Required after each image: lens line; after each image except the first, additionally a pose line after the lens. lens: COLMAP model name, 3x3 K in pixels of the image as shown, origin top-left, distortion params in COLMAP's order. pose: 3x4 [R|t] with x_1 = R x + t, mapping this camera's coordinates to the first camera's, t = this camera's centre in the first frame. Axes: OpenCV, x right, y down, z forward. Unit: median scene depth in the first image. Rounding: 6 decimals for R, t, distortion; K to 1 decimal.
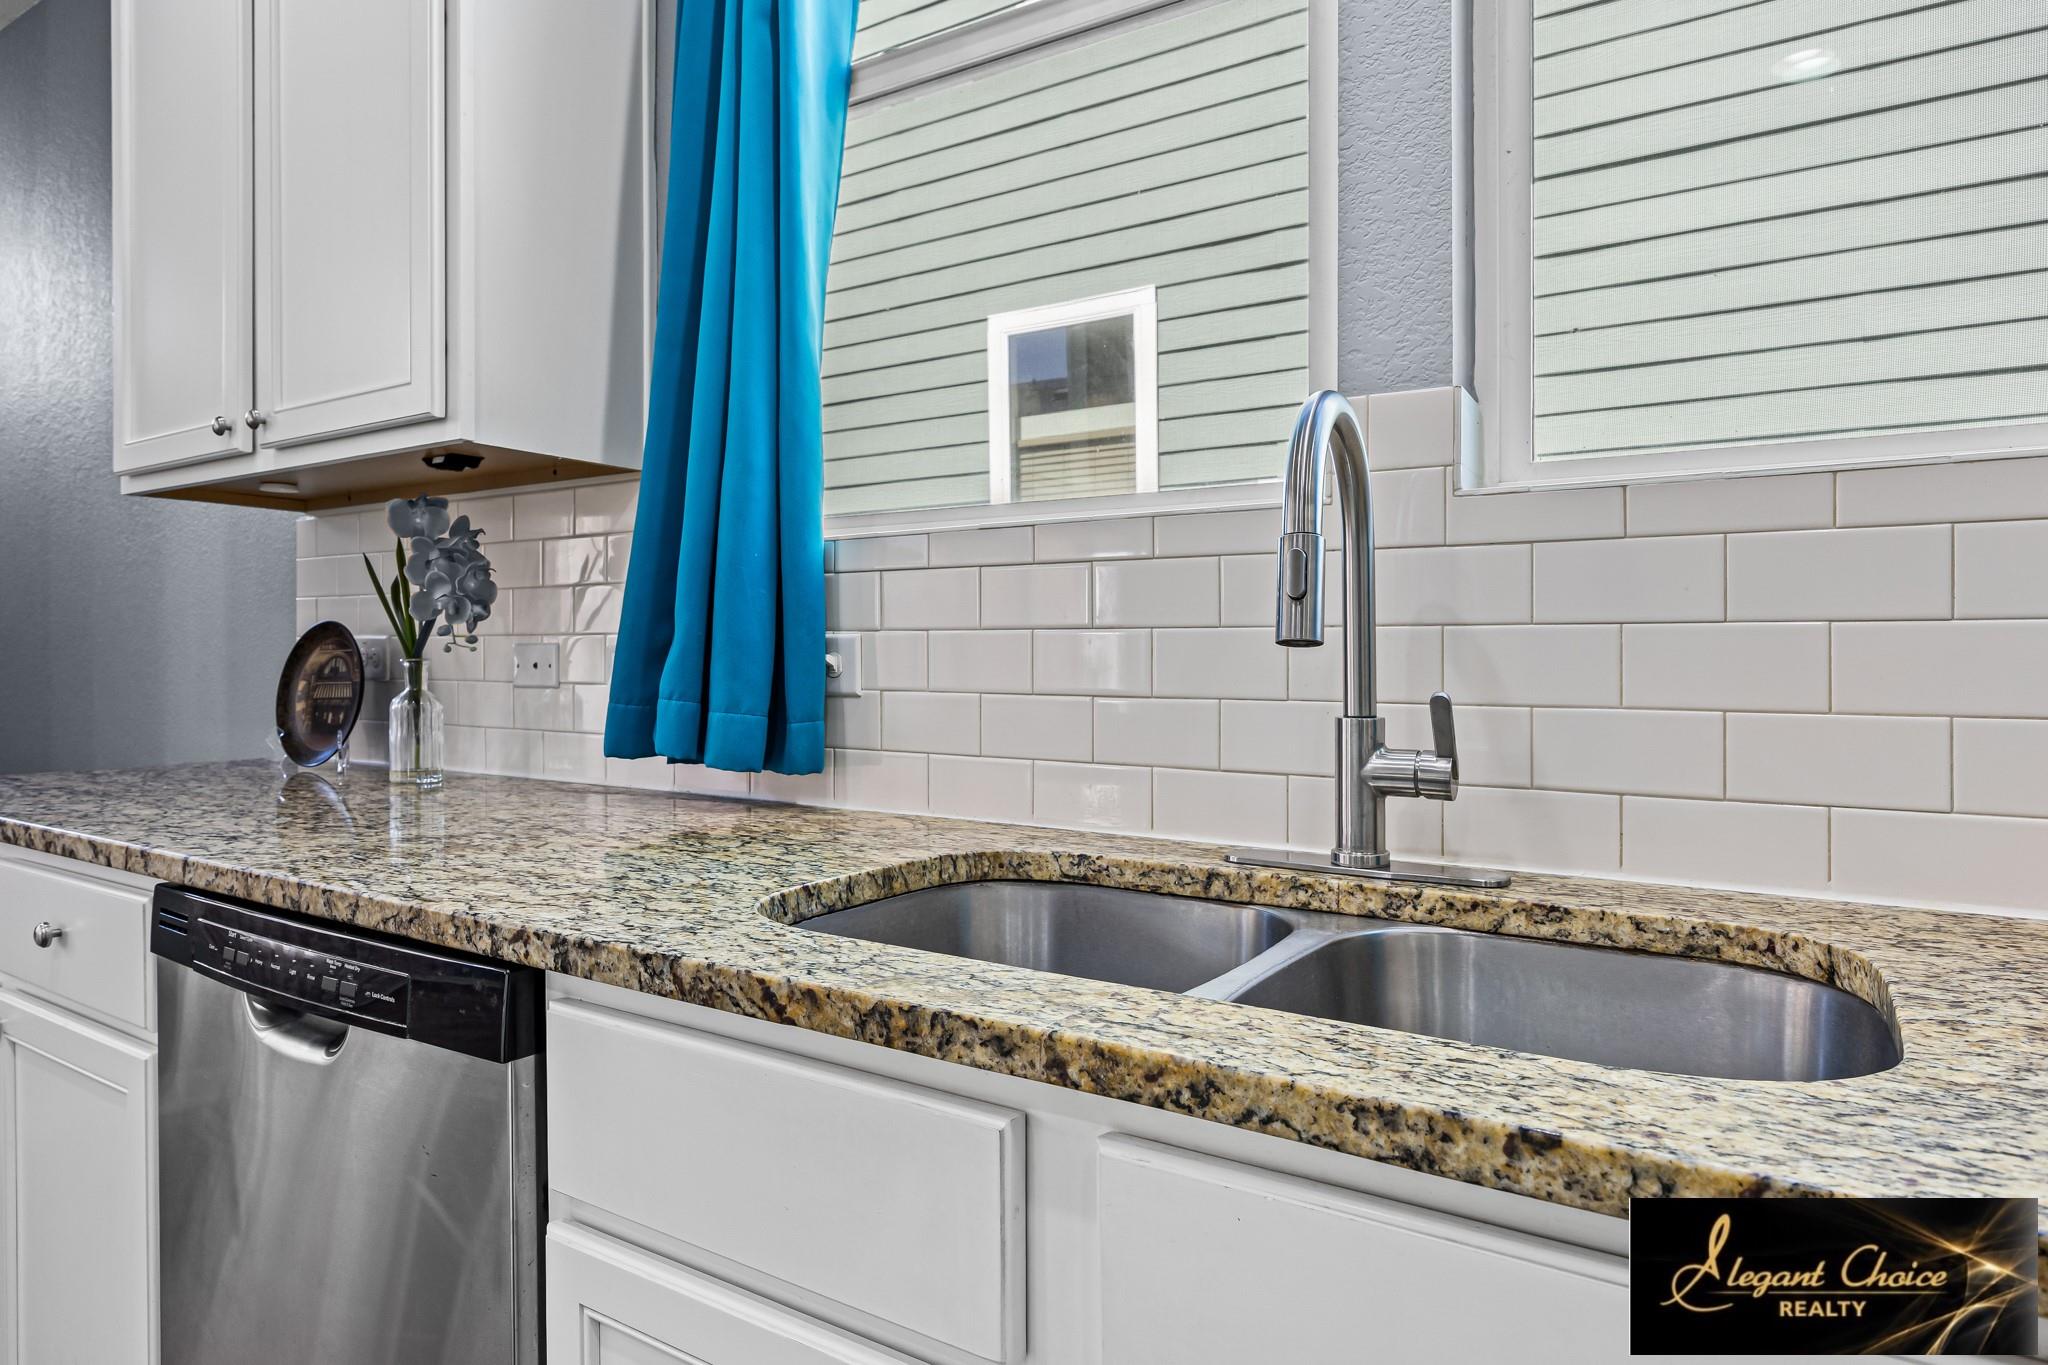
lens RADIAL K [[1081.1, 0, 1027.6], [0, 1081.1, 674.3], [0, 0, 1]] dist [-0.001828, -0.000287]
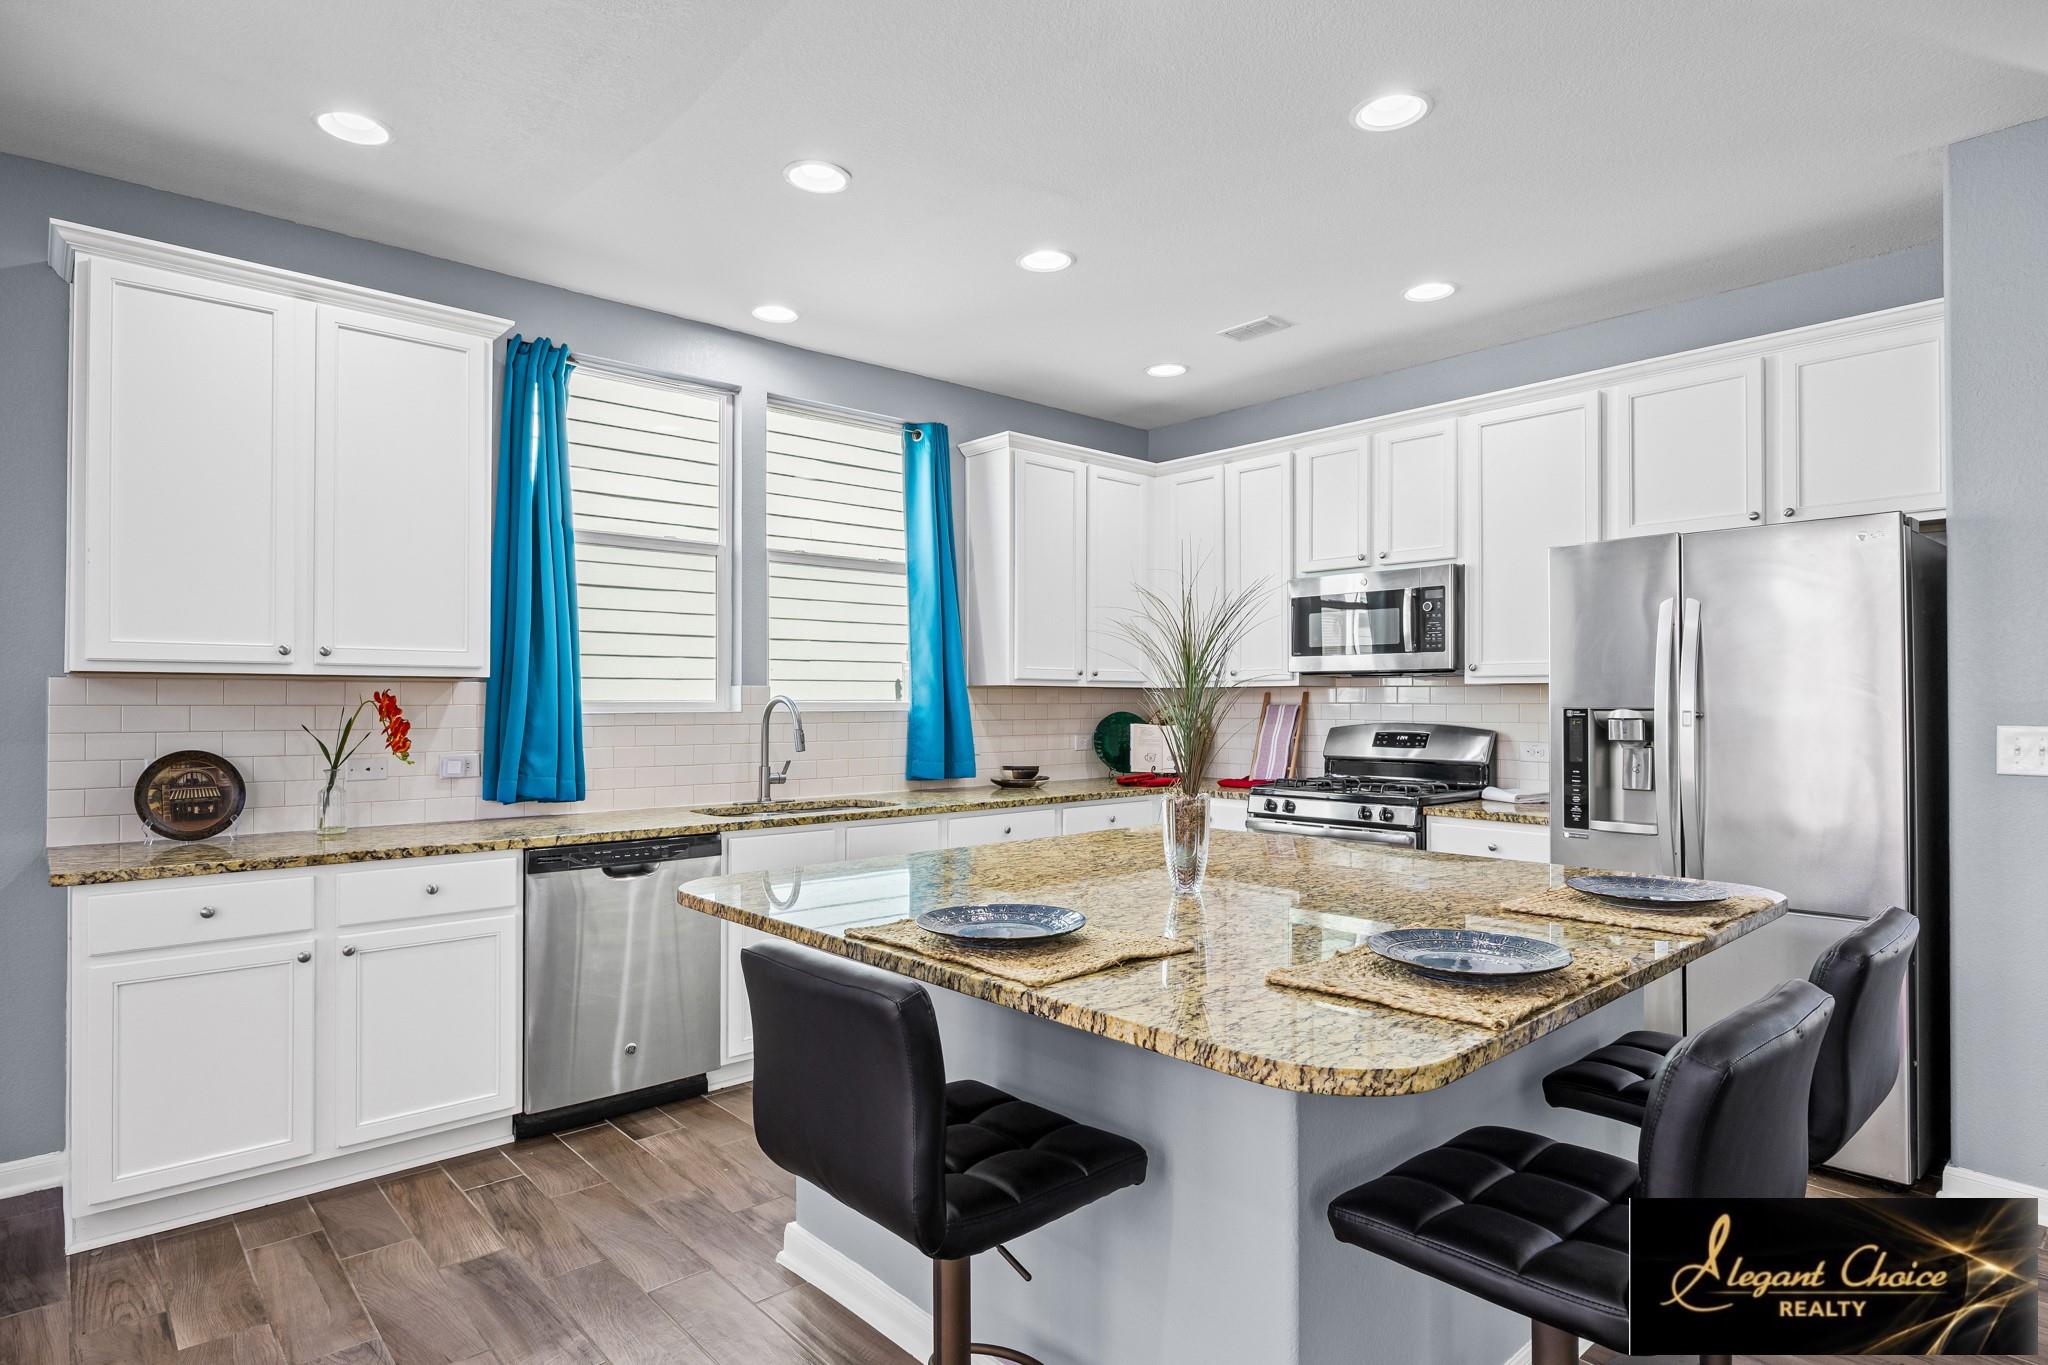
lens RADIAL K [[1100.2, 0, 1015.3], [0, 1100.2, 696.8], [0, 0, 1]] dist [-0.005317, 0.000443]
pose [[0.312101, -0.005277, 0.950034, -3.431503], [0.008736, 0.999958, 0.002684, -0.228739], [-0.950009, 0.007462, 0.312134, -1.228695]]
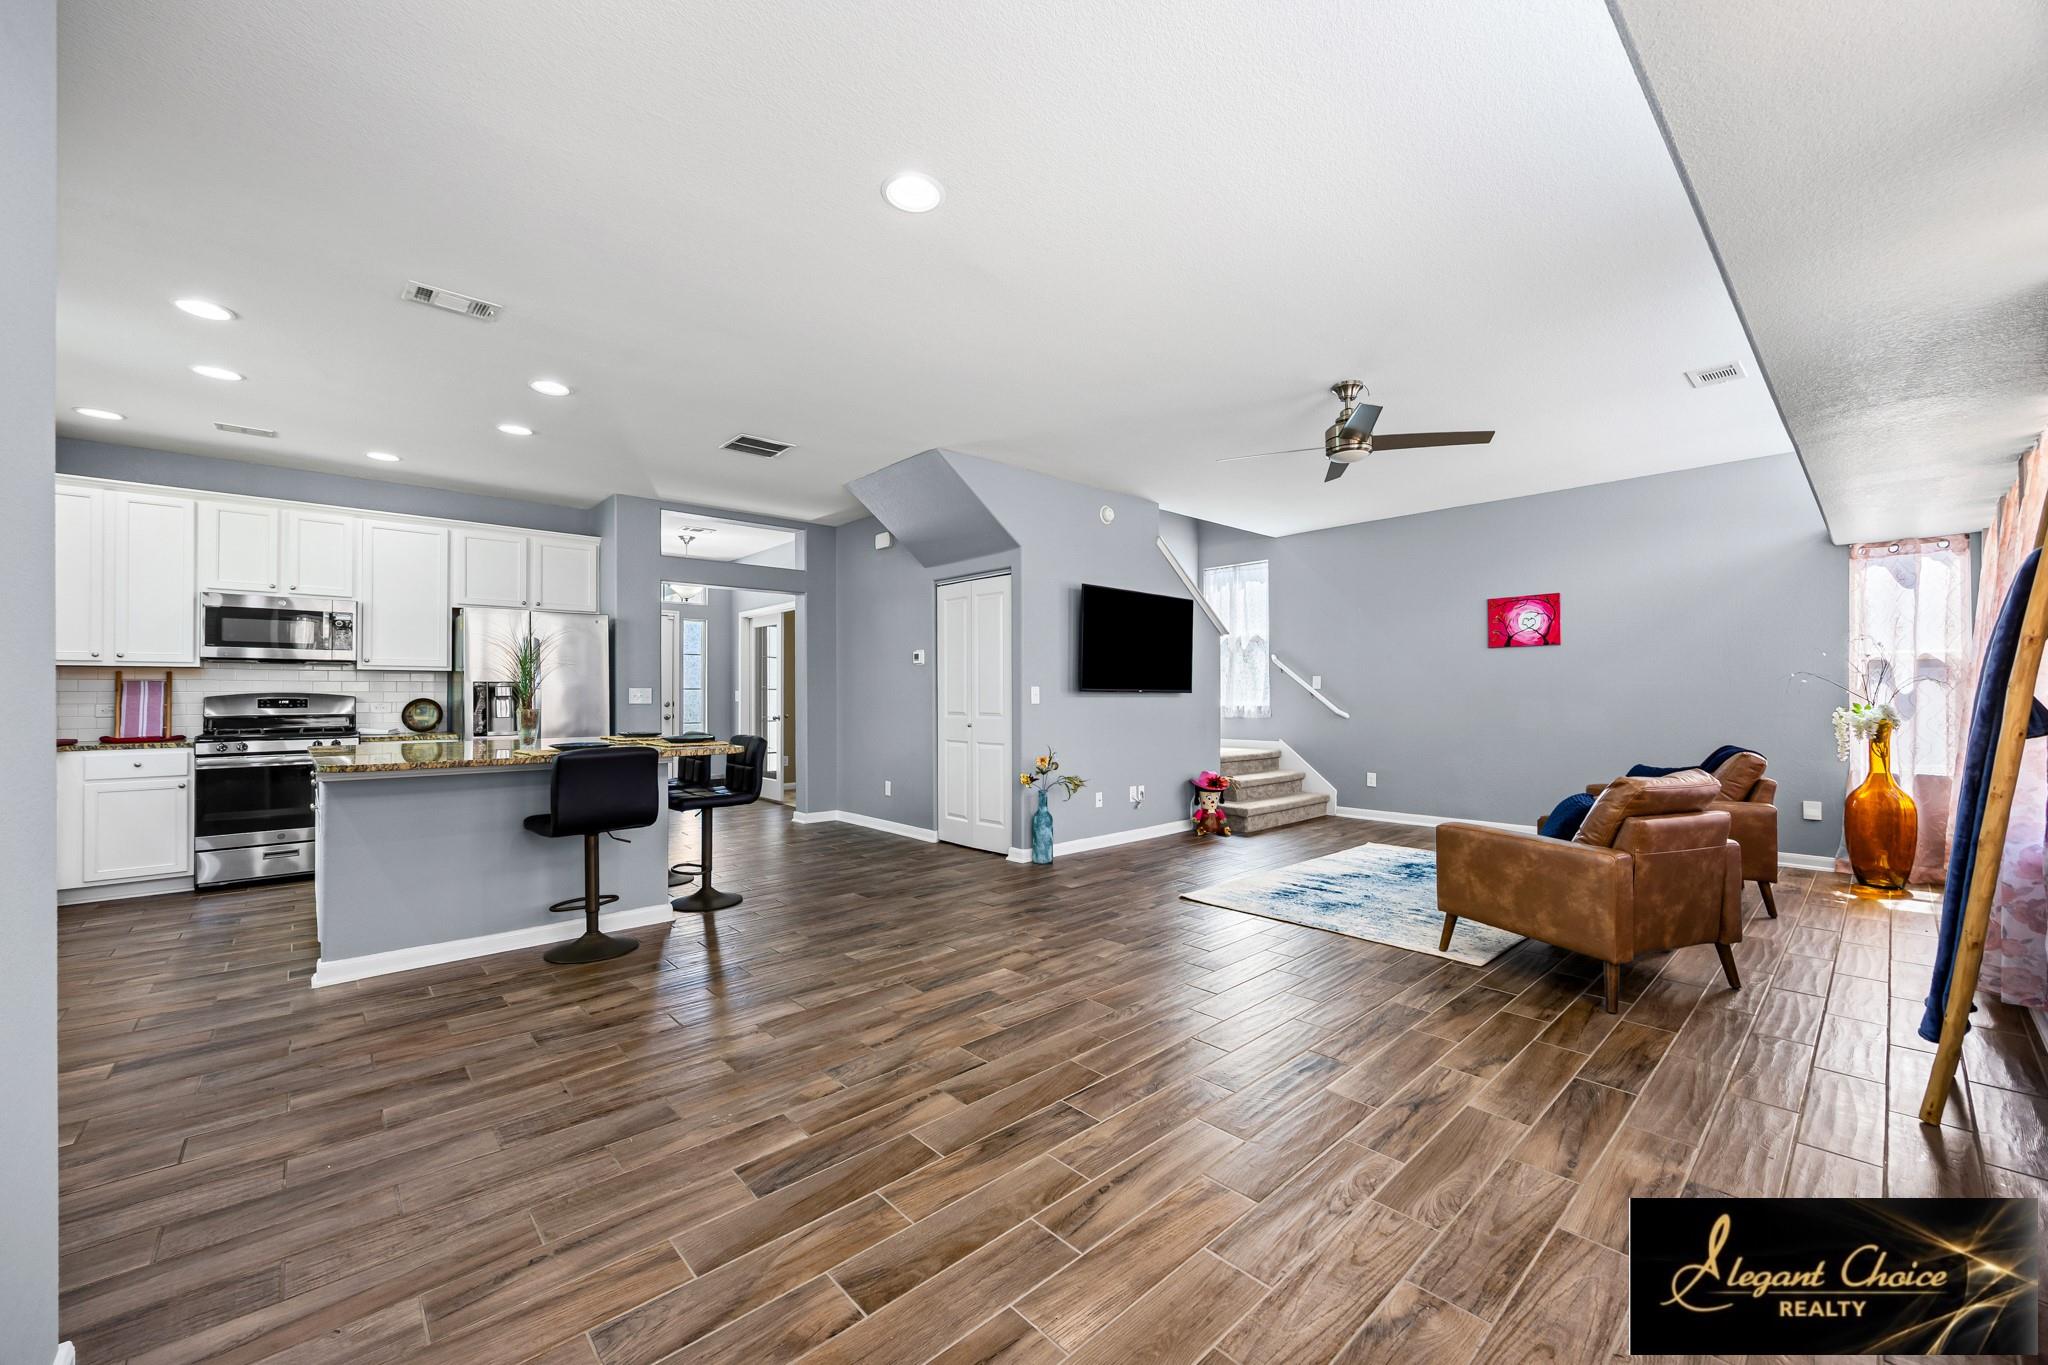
lens RADIAL K [[793.3, 0, 1017.1], [0, 793.3, 690.6], [0, 0, 1]] dist [0.000955, -0.000494]
pose [[-0.949630, -0.003791, 0.313352, -4.864118], [-0.003390, 0.999993, 0.001825, -0.132003], [-0.313357, 0.000671, -0.949635, 2.209174]]
